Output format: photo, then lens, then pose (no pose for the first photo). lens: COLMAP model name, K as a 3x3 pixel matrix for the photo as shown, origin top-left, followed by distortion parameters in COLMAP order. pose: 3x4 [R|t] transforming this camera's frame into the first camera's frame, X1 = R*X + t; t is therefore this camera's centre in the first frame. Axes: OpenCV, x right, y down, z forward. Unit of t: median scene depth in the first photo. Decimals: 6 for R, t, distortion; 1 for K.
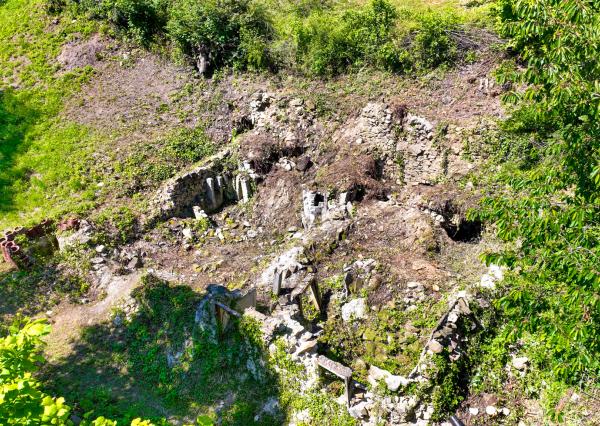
lens RADIAL K [[531.4, 0, 300.0], [0, 531.4, 213.0], [0, 0, 1]] dist [0.004578, -0.003347]
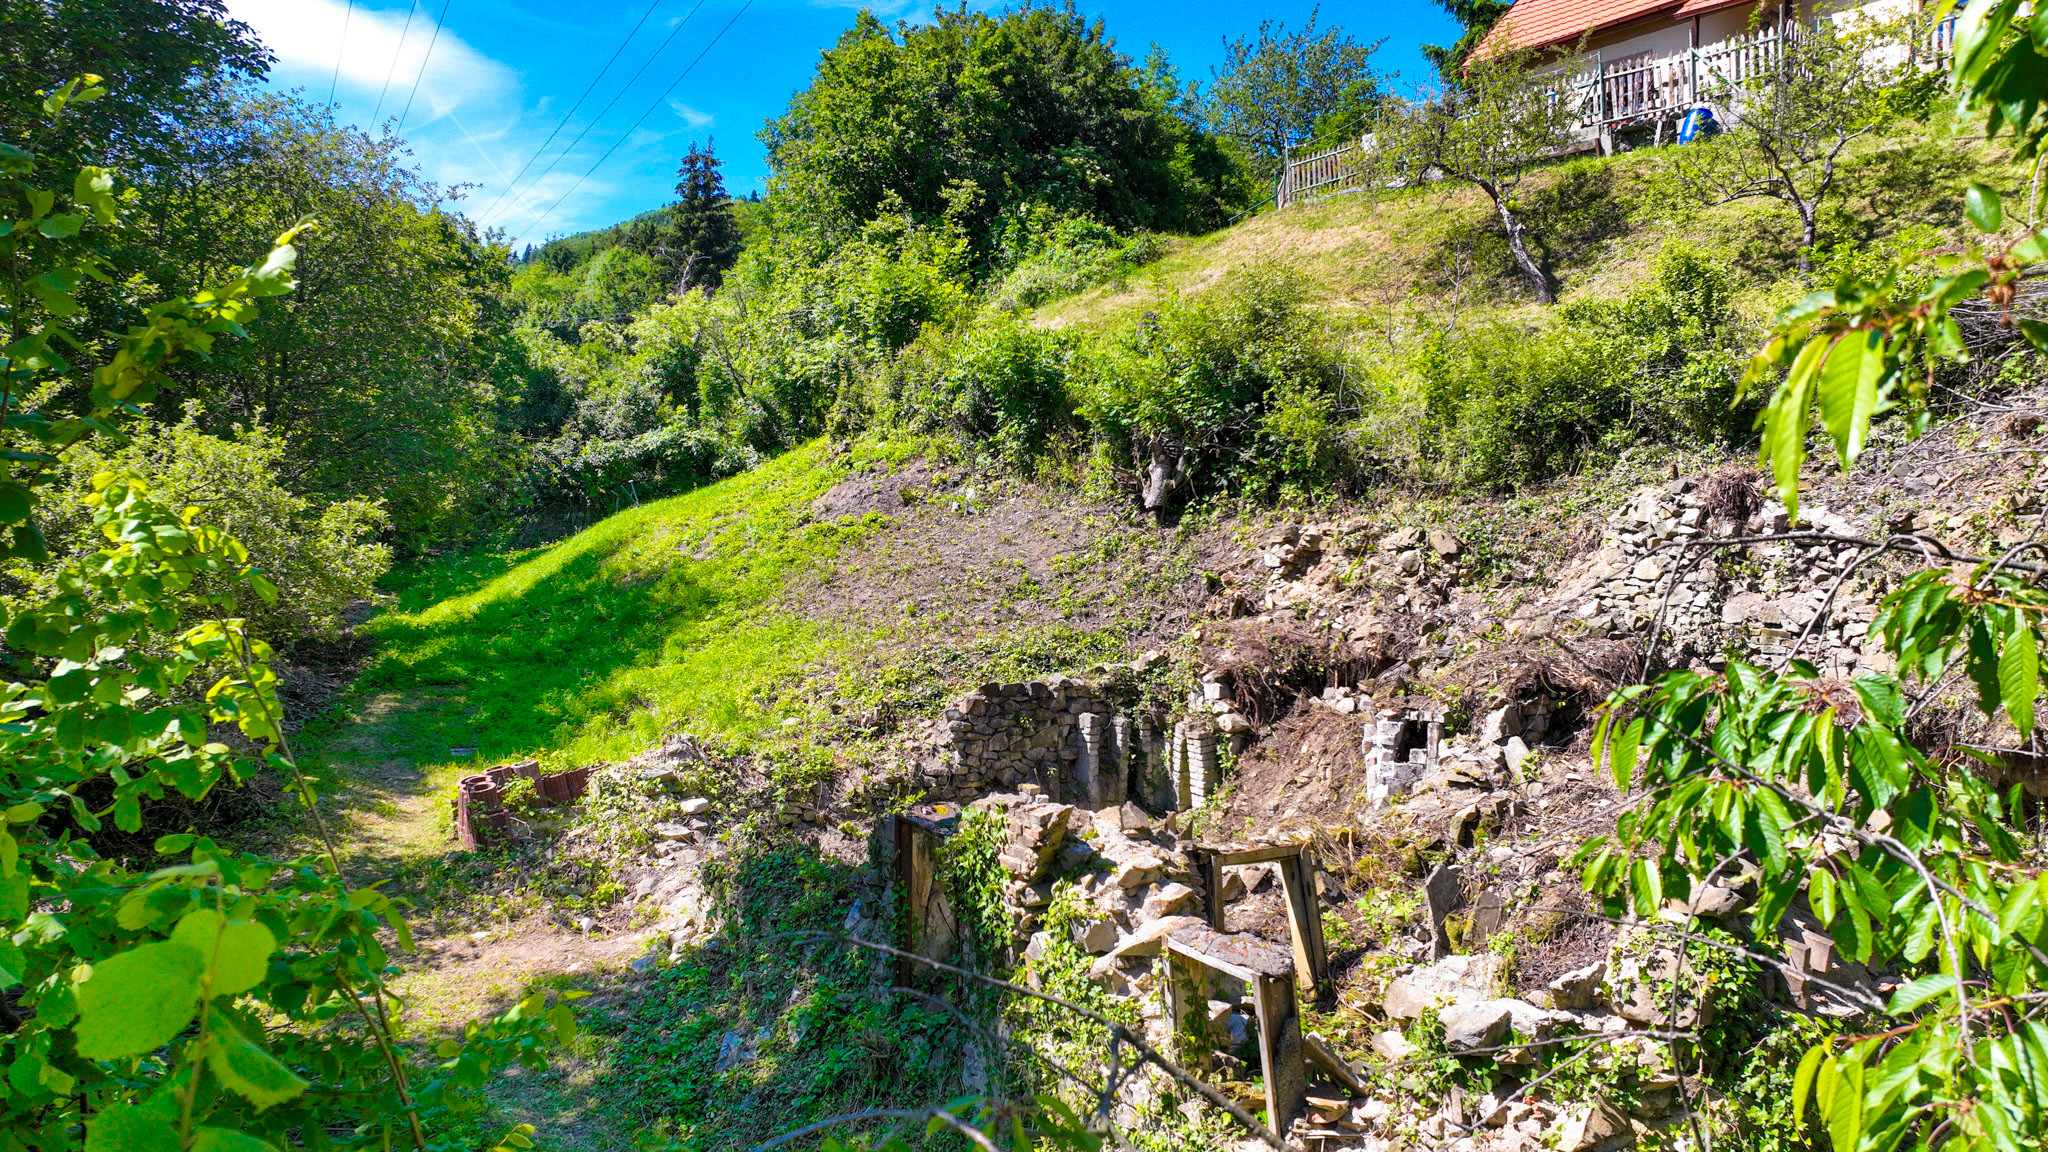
lens RADIAL K [[1511.7, 0, 1024.0], [0, 1511.7, 576.0], [0, 0, 1]] dist [0.000230, -0.000829]
pose [[0.932001, 0.025974, -0.361525, 0.117213], [-0.181816, 0.896365, -0.404317, 0.231157], [0.313557, 0.442555, 0.840135, 0.190693]]
